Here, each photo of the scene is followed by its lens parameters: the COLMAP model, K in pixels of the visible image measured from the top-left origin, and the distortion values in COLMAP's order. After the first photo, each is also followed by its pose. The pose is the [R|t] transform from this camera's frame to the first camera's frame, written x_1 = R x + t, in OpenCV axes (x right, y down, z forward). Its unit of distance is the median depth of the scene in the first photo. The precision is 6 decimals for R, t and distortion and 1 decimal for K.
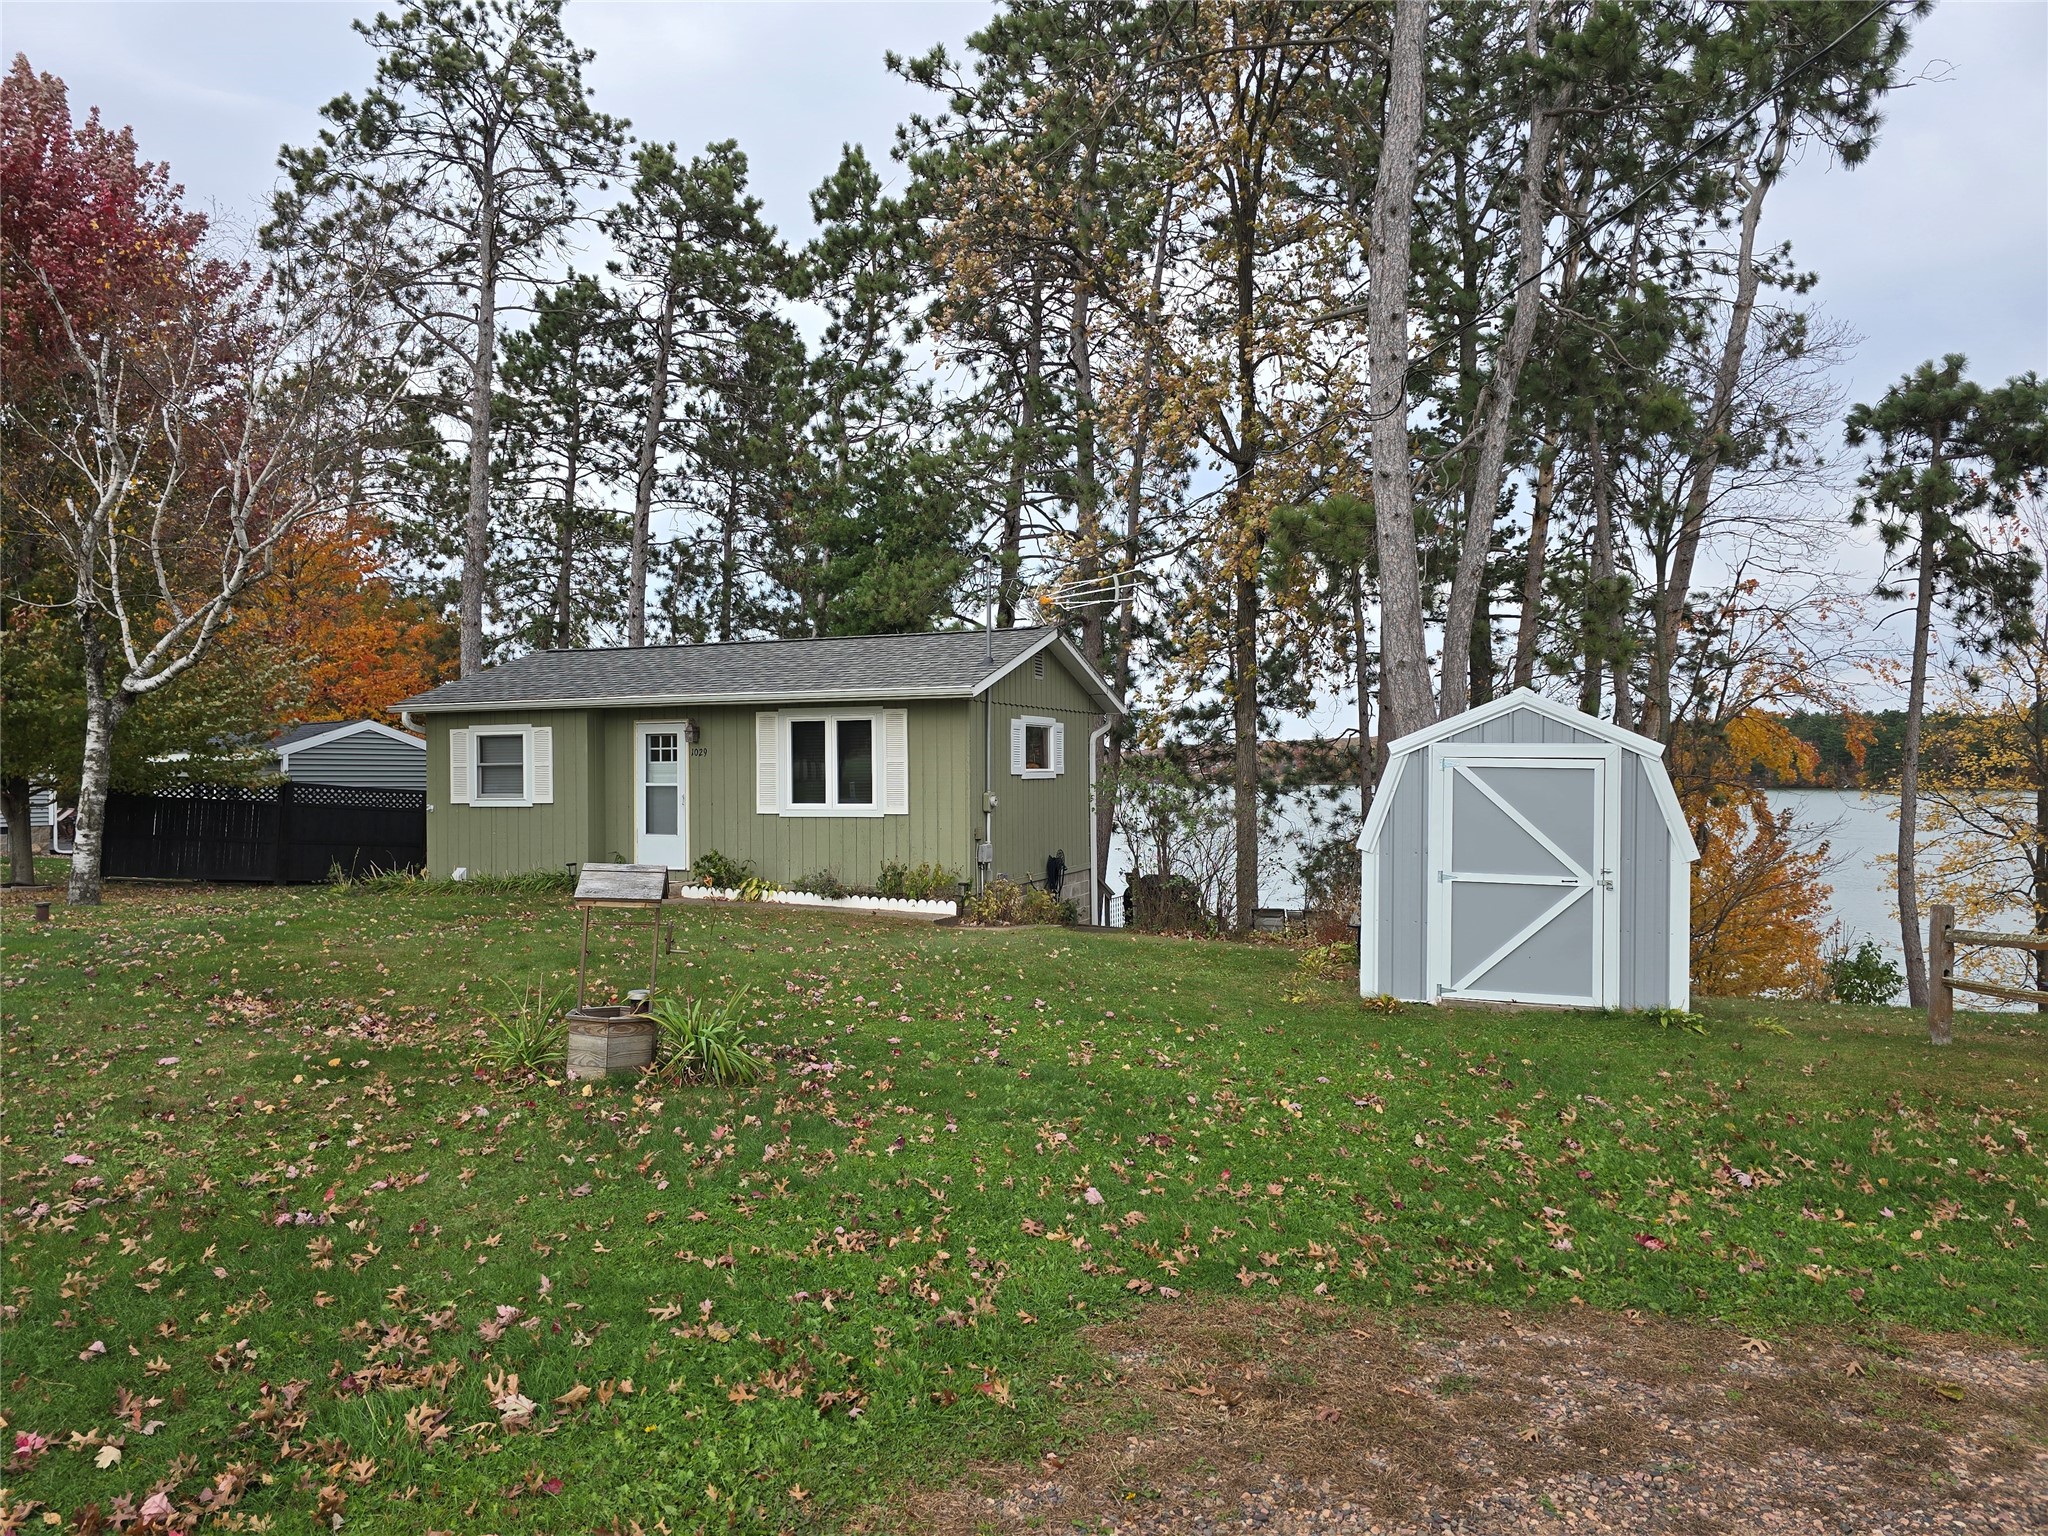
lens RADIAL K [[1392.4, 0, 1027.5], [0, 1392.4, 748.1], [0, 0, 1]] dist [0.050572, -0.038795]
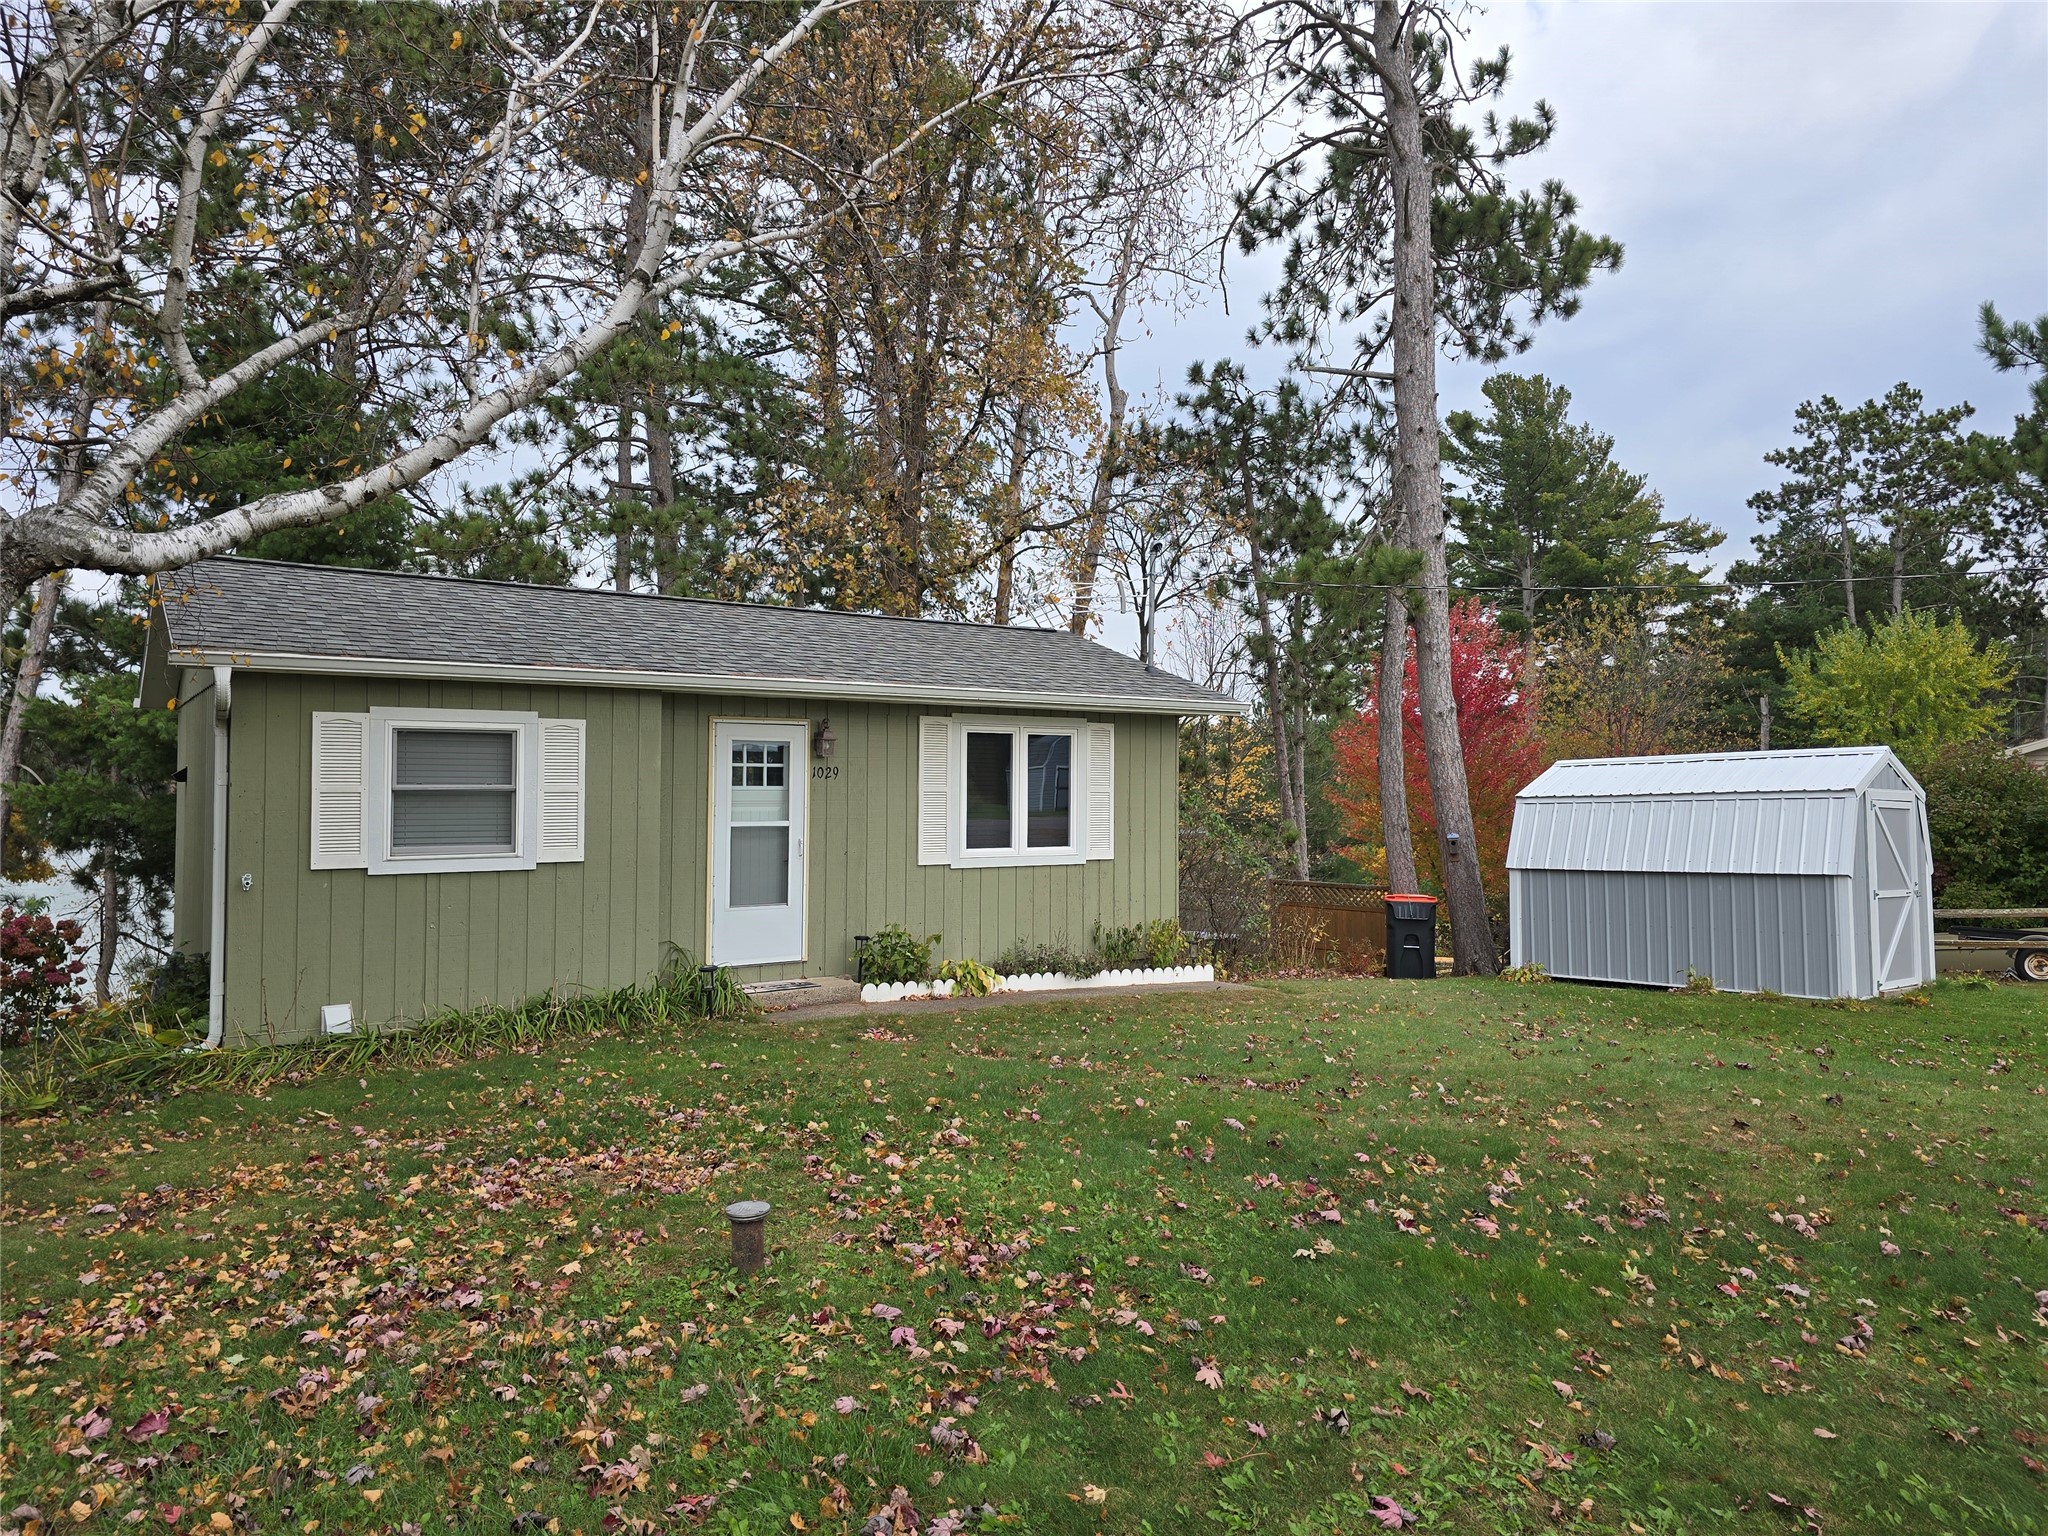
lens RADIAL K [[1377.2, 0, 1019.2], [0, 1377.2, 760.6], [0, 0, 1]] dist [0.093244, -0.104883]
pose [[0.597712, 0.026551, 0.801271, -0.702616], [-0.022275, 0.999616, -0.016507, 0.005930], [-0.801402, -0.007982, 0.598073, 0.563319]]
